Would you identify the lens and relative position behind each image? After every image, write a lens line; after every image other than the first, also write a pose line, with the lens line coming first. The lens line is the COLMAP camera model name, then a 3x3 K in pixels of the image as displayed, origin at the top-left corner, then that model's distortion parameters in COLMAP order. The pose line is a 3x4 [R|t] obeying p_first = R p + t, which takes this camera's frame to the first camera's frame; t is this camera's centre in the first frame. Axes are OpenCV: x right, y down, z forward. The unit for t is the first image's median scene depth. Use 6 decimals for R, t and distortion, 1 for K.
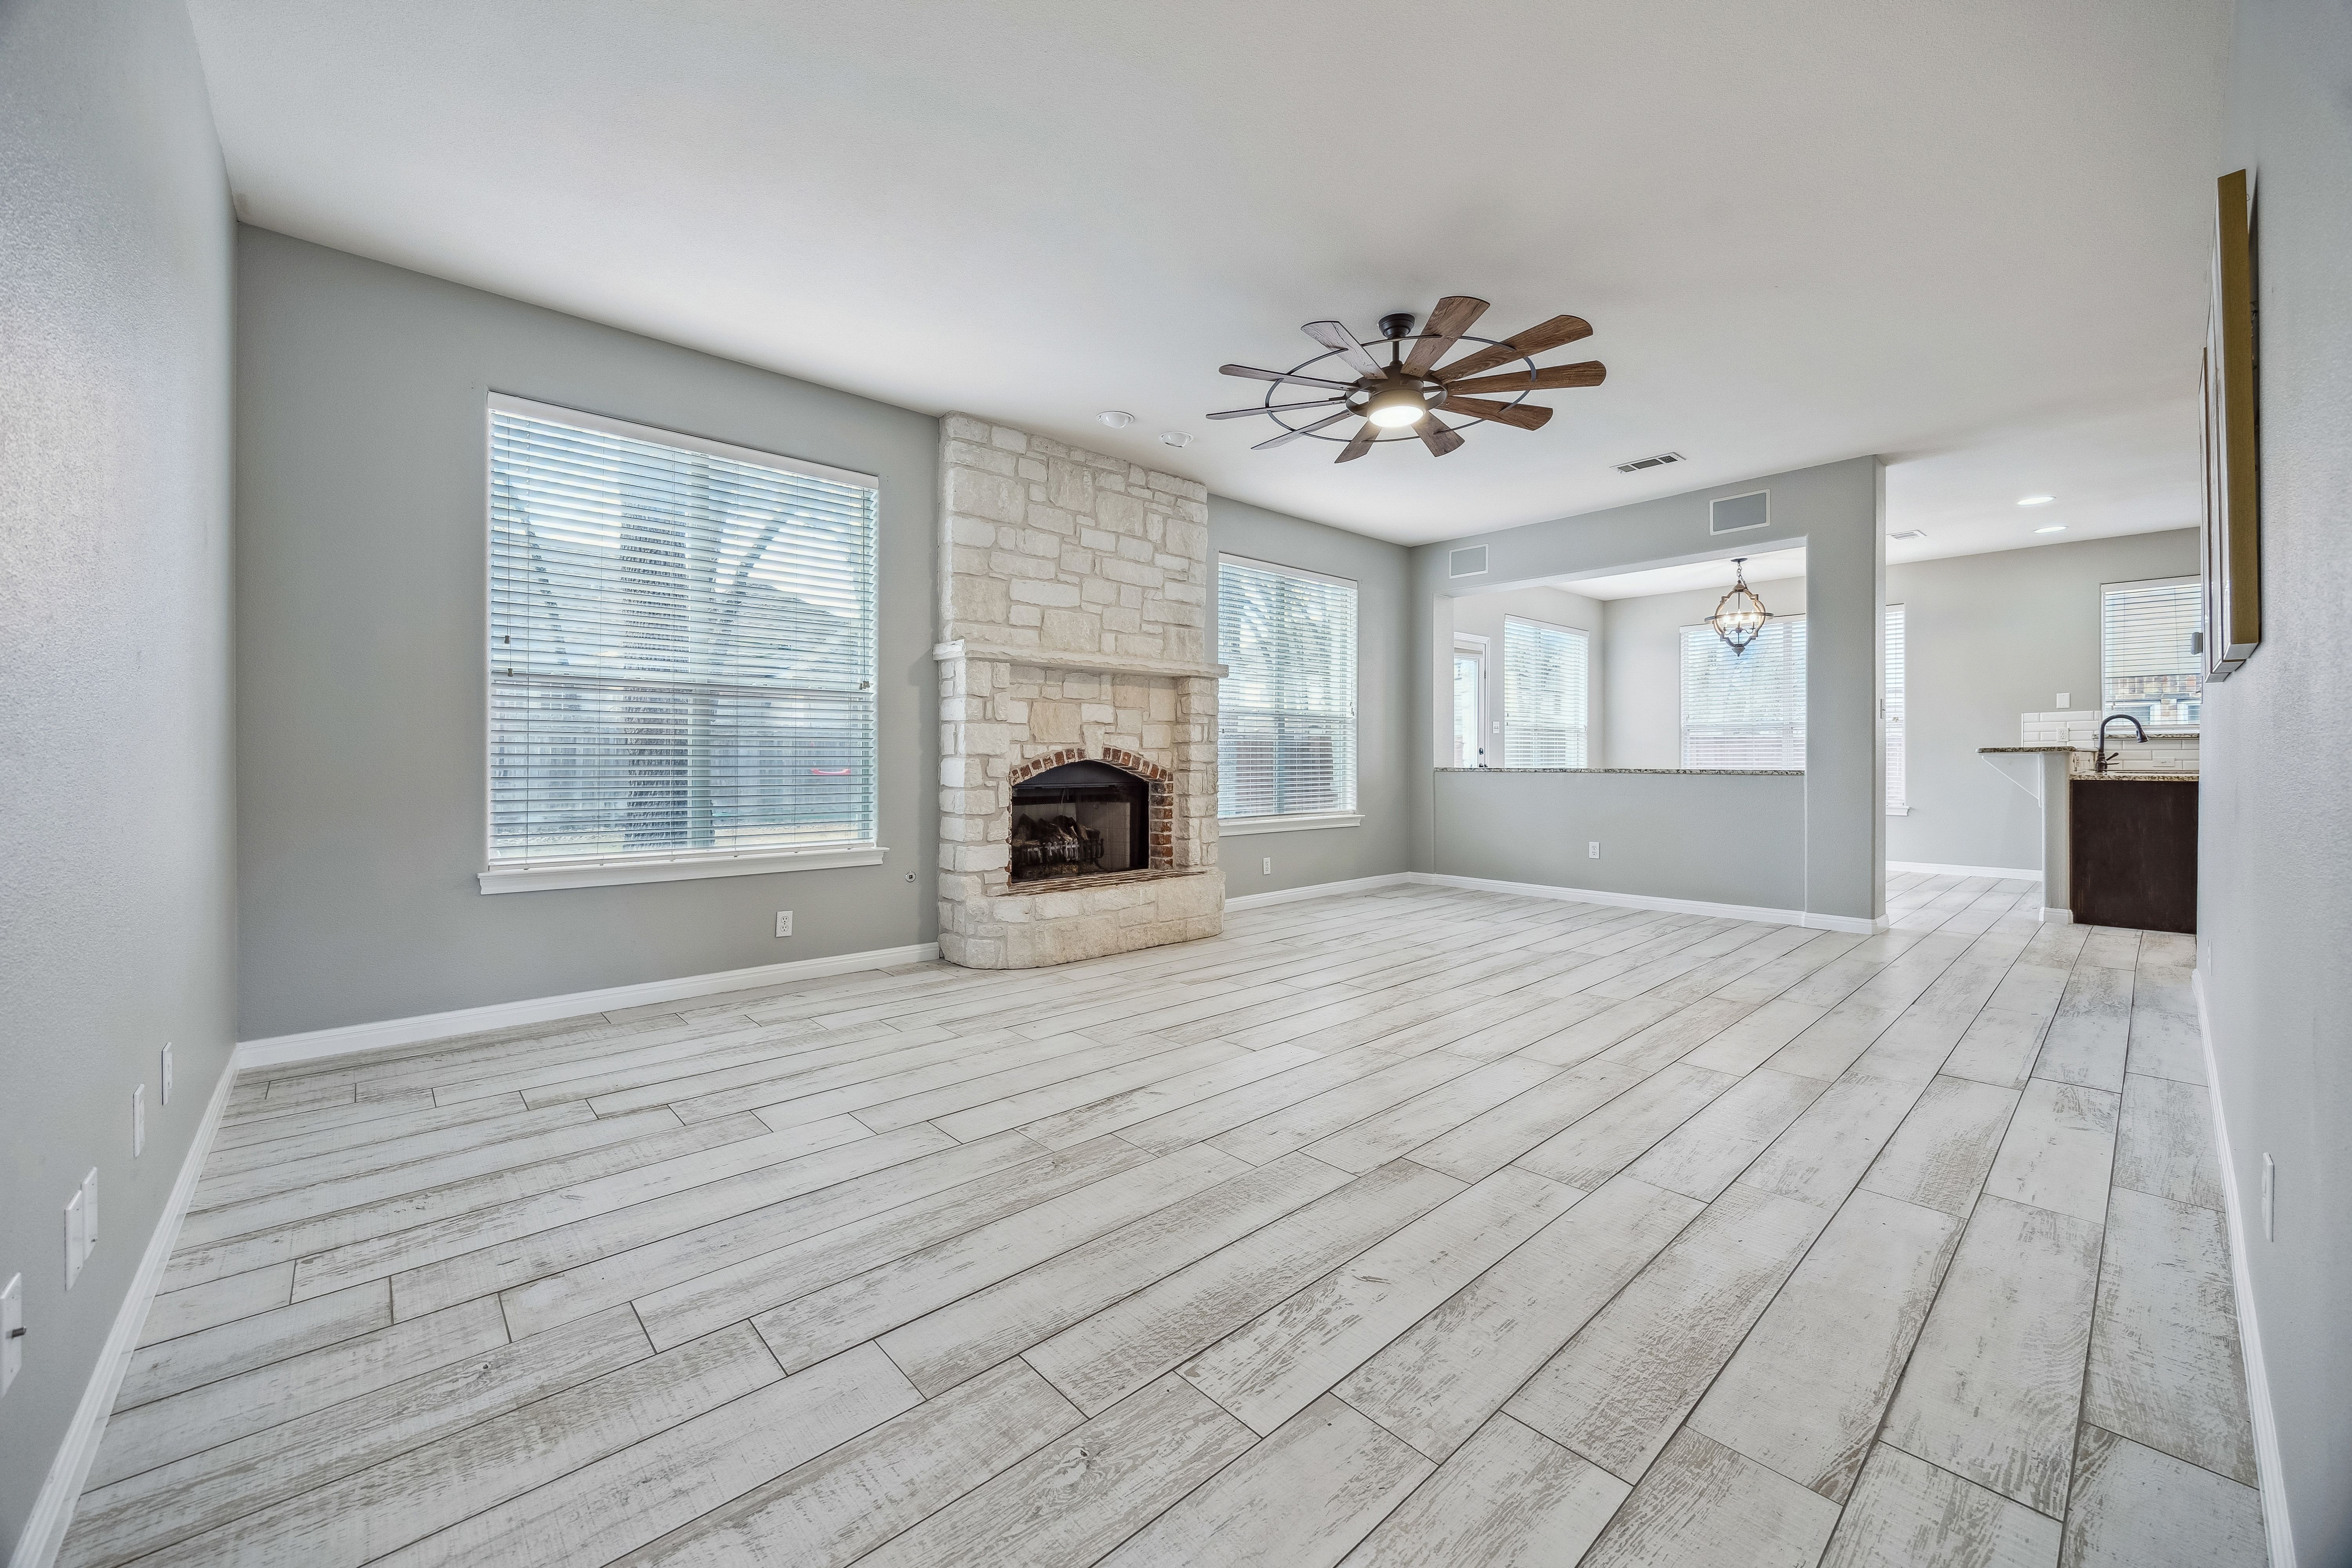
lens RADIAL K [[906.2, 0, 1145.6], [0, 906.2, 759.8], [0, 0, 1]] dist [-0.006439, 0.000593]
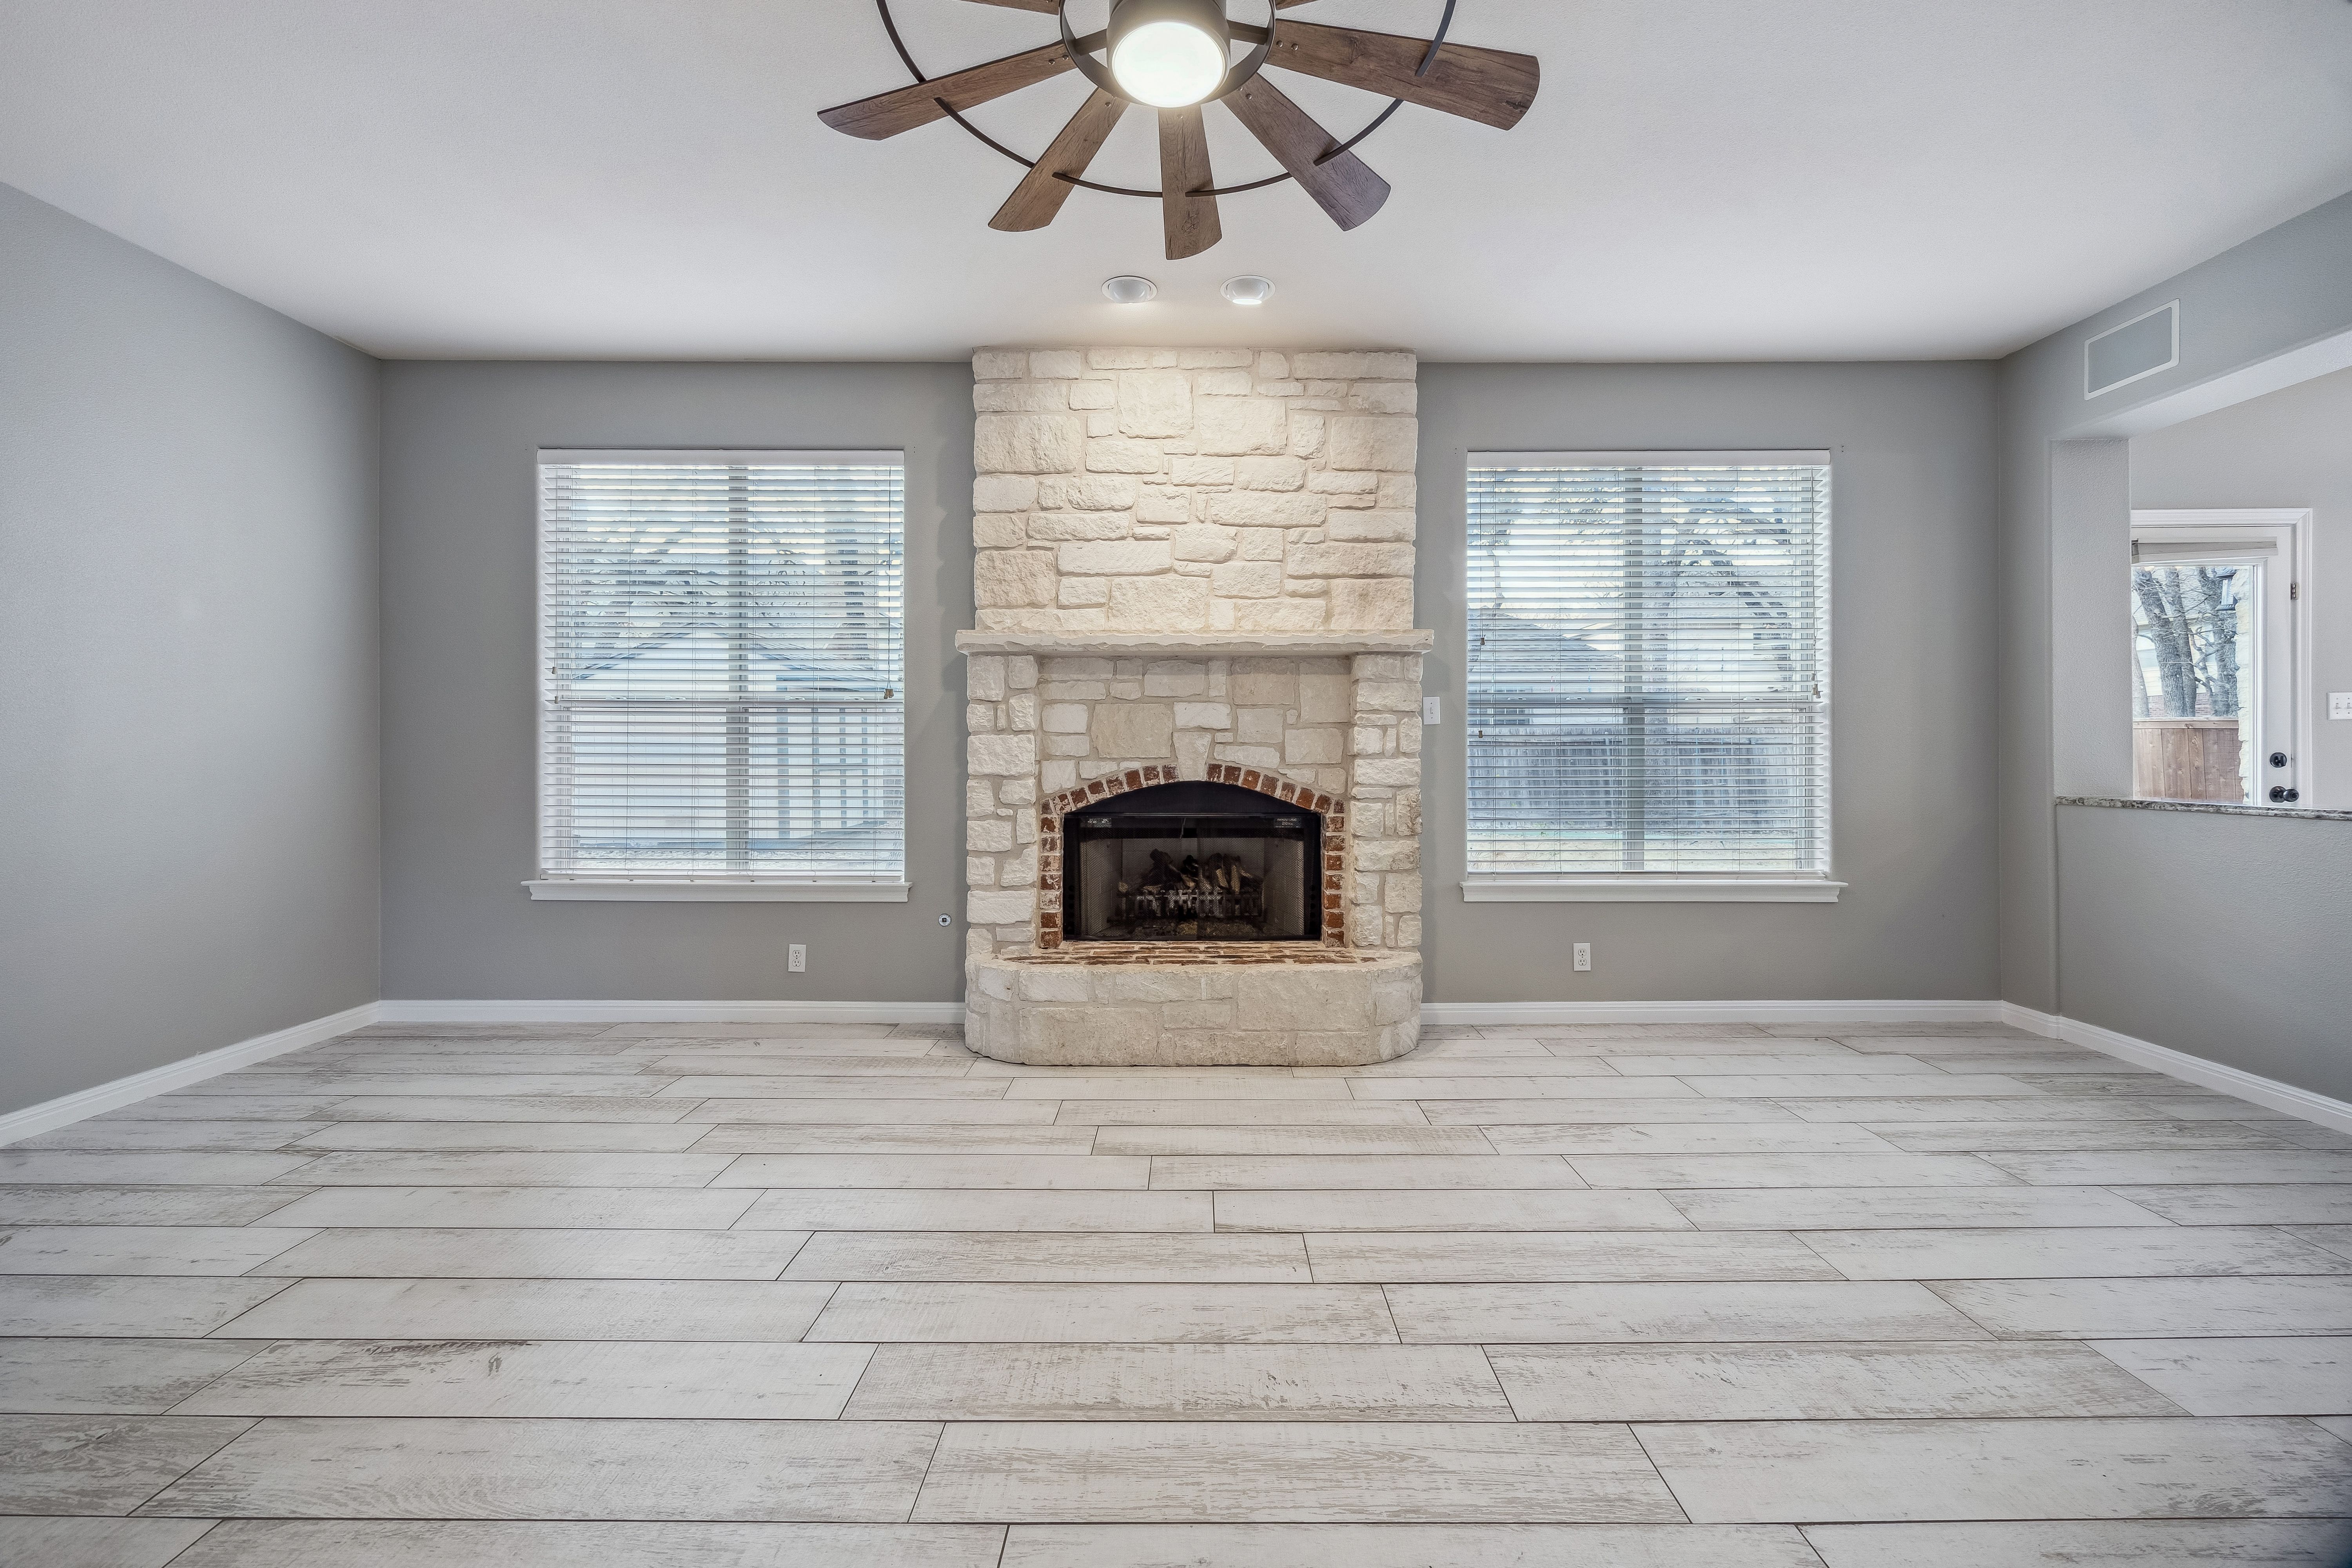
lens RADIAL K [[906.2, 0, 1193.9], [0, 906.2, 751.4], [0, 0, 1]] dist [-0.006439, 0.000593]
pose [[0.747489, -0.002149, -0.664271, 0.438474], [0.000299, 0.999996, -0.002898, -0.022427], [0.664275, 0.001967, 0.747486, 0.496243]]
